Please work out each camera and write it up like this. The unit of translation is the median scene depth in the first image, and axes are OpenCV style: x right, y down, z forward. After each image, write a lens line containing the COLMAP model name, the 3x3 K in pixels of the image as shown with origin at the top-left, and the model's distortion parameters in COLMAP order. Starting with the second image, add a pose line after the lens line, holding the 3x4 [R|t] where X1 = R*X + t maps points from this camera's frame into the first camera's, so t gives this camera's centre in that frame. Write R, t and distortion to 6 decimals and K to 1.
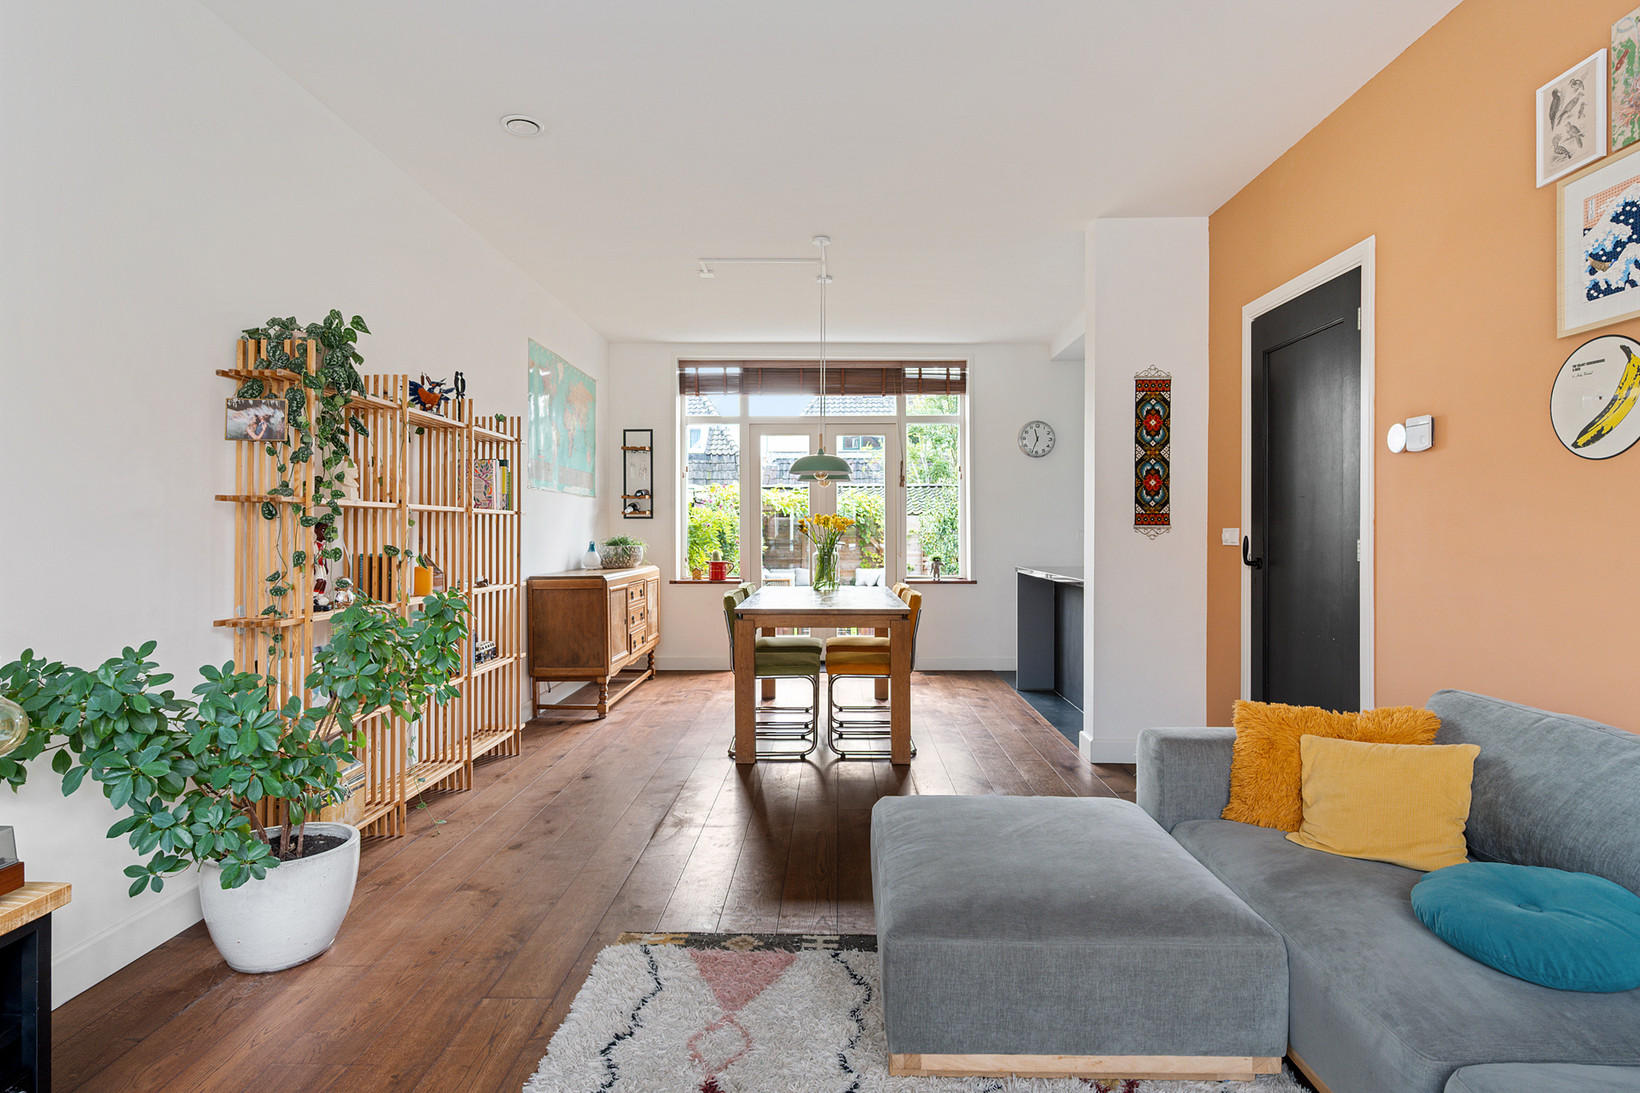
lens RADIAL K [[852.7, 0, 816.7], [0, 852.7, 537.7], [0, 0, 1]] dist [-0.003072, -0.000793]
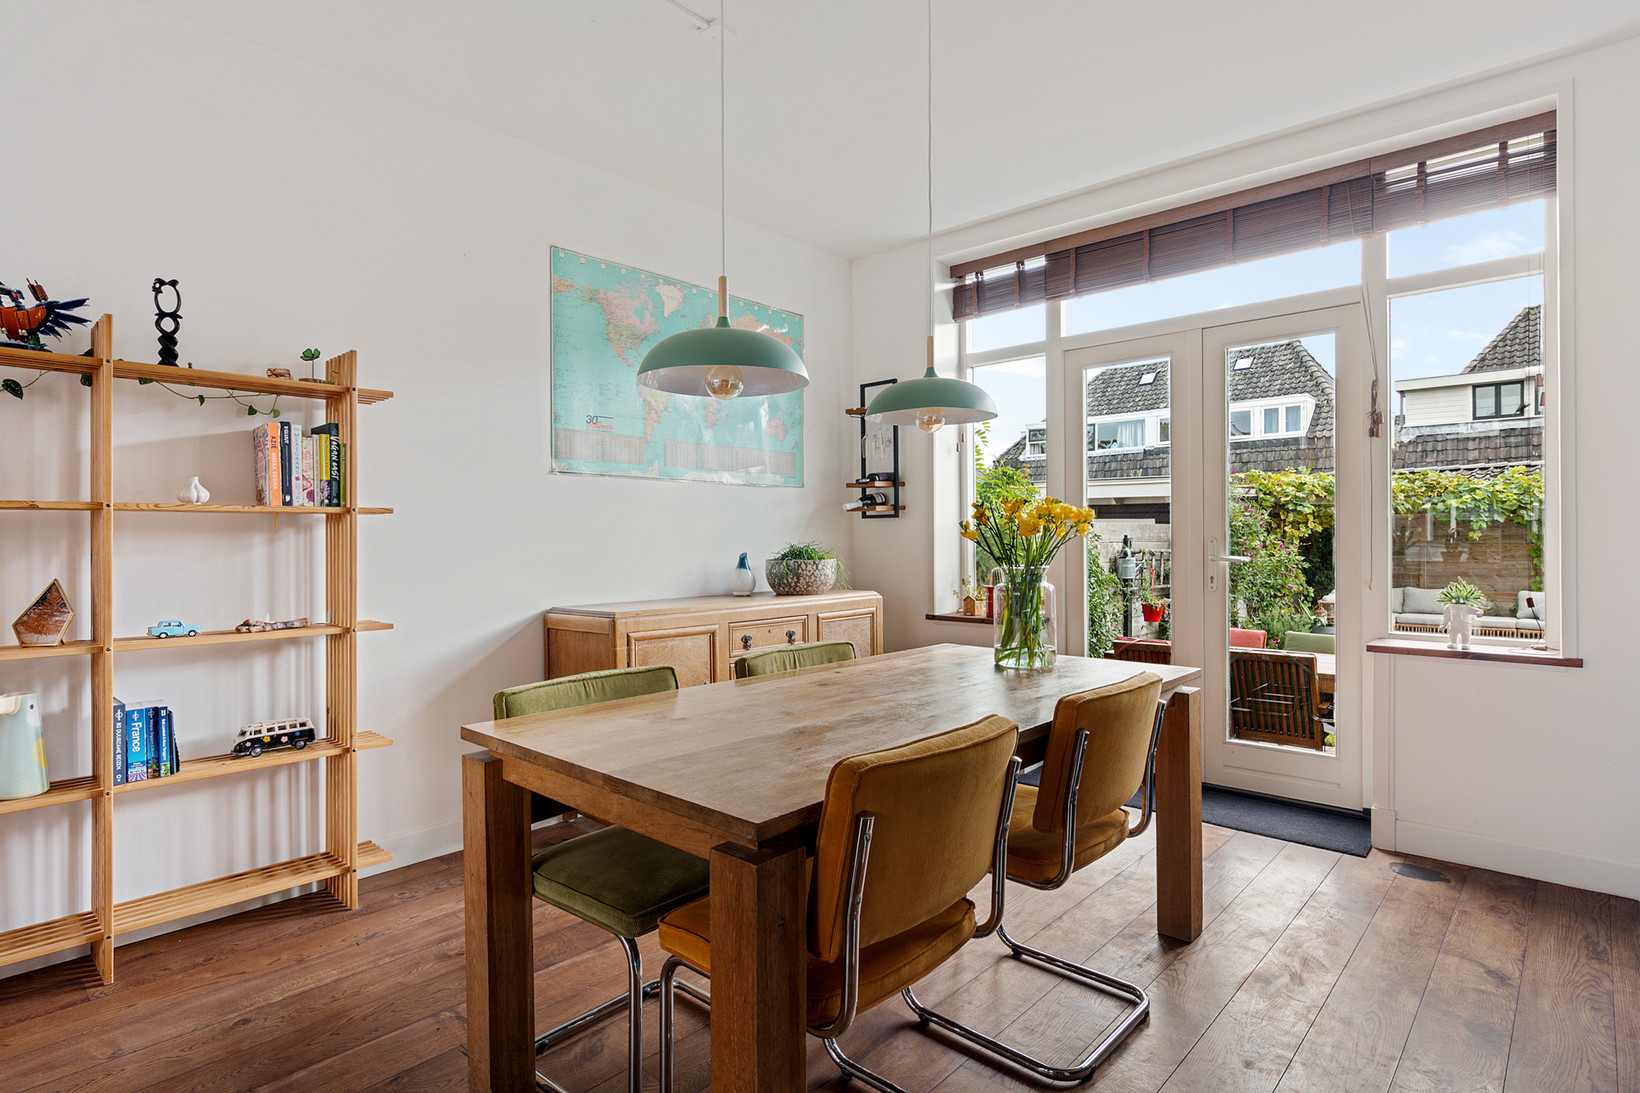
lens RADIAL K [[829.7, 0, 820.0], [0, 829.7, 546.5], [0, 0, 1]] dist [0.002748, -0.000488]
pose [[0.751302, 0.002332, -0.659954, 0.176086], [0.001429, 0.999986, 0.005161, -0.003712], [0.659957, -0.004821, 0.751288, 0.485763]]
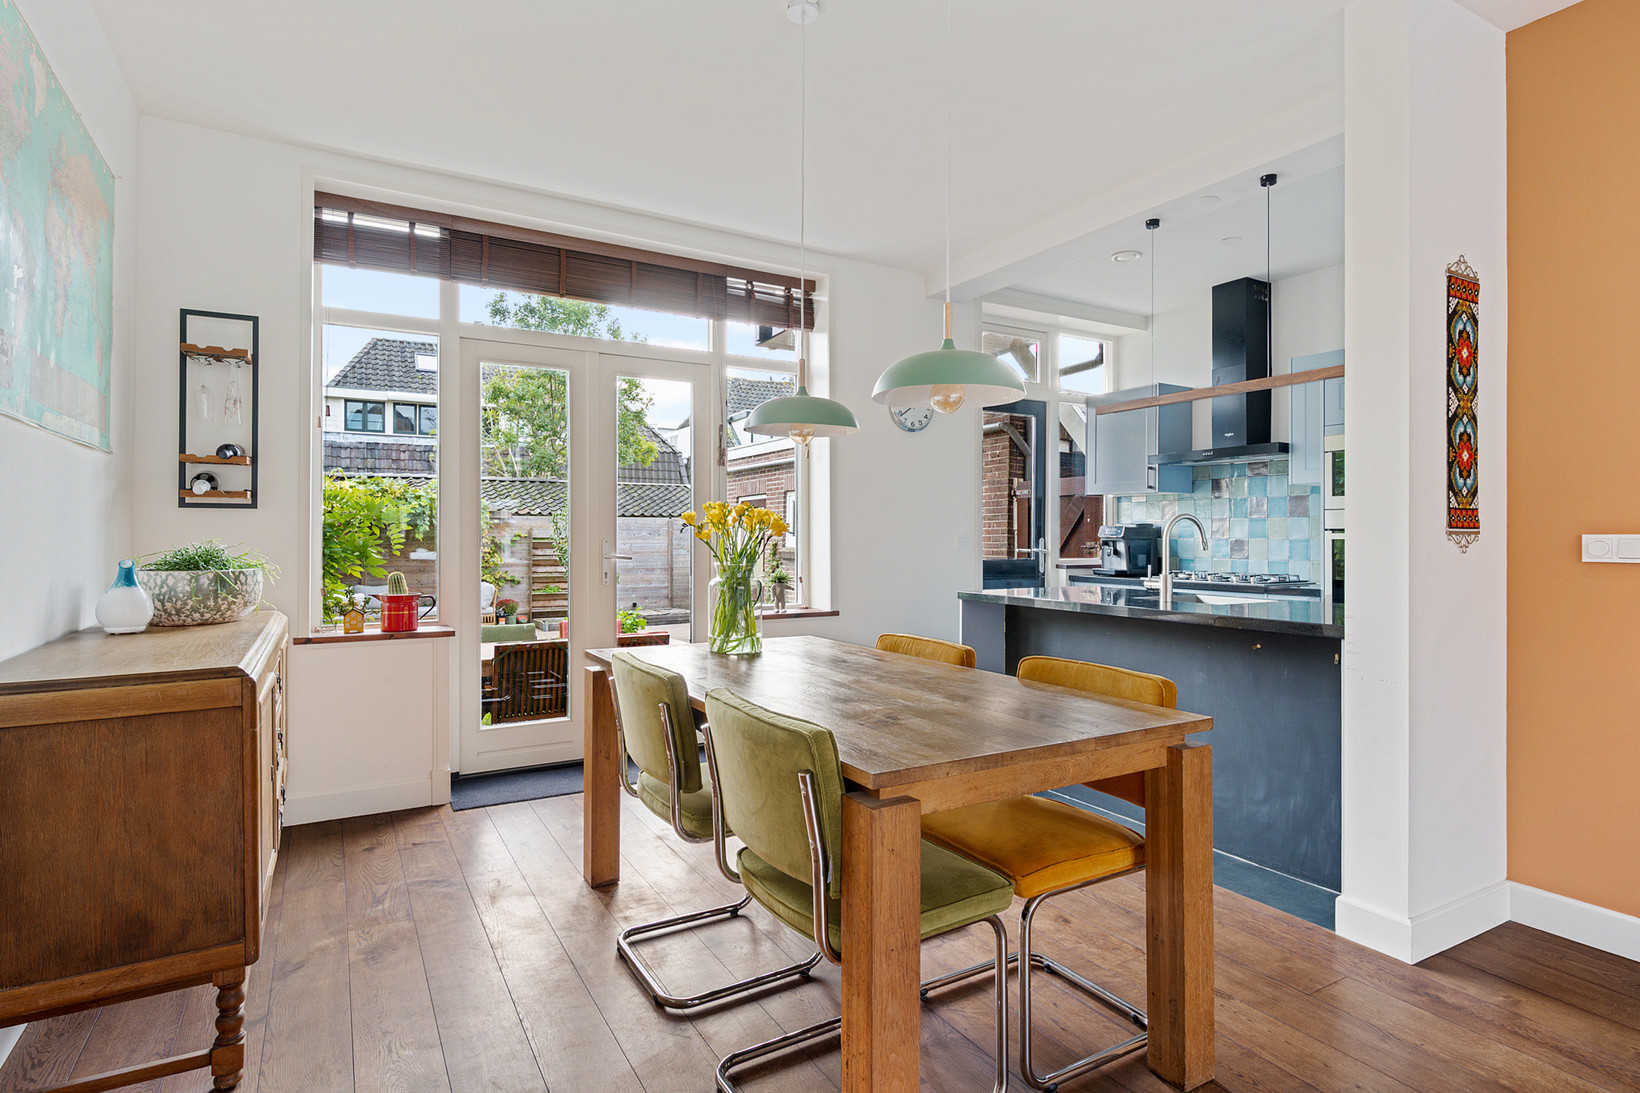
lens RADIAL K [[860.6, 0, 824.8], [0, 860.6, 531.0], [0, 0, 1]] dist [-0.002646, 0.000462]
pose [[0.853615, 0.005003, 0.520880, -0.170322], [0.001397, 0.999928, -0.011892, -0.004005], [-0.520902, 0.010879, 0.853547, 0.433176]]
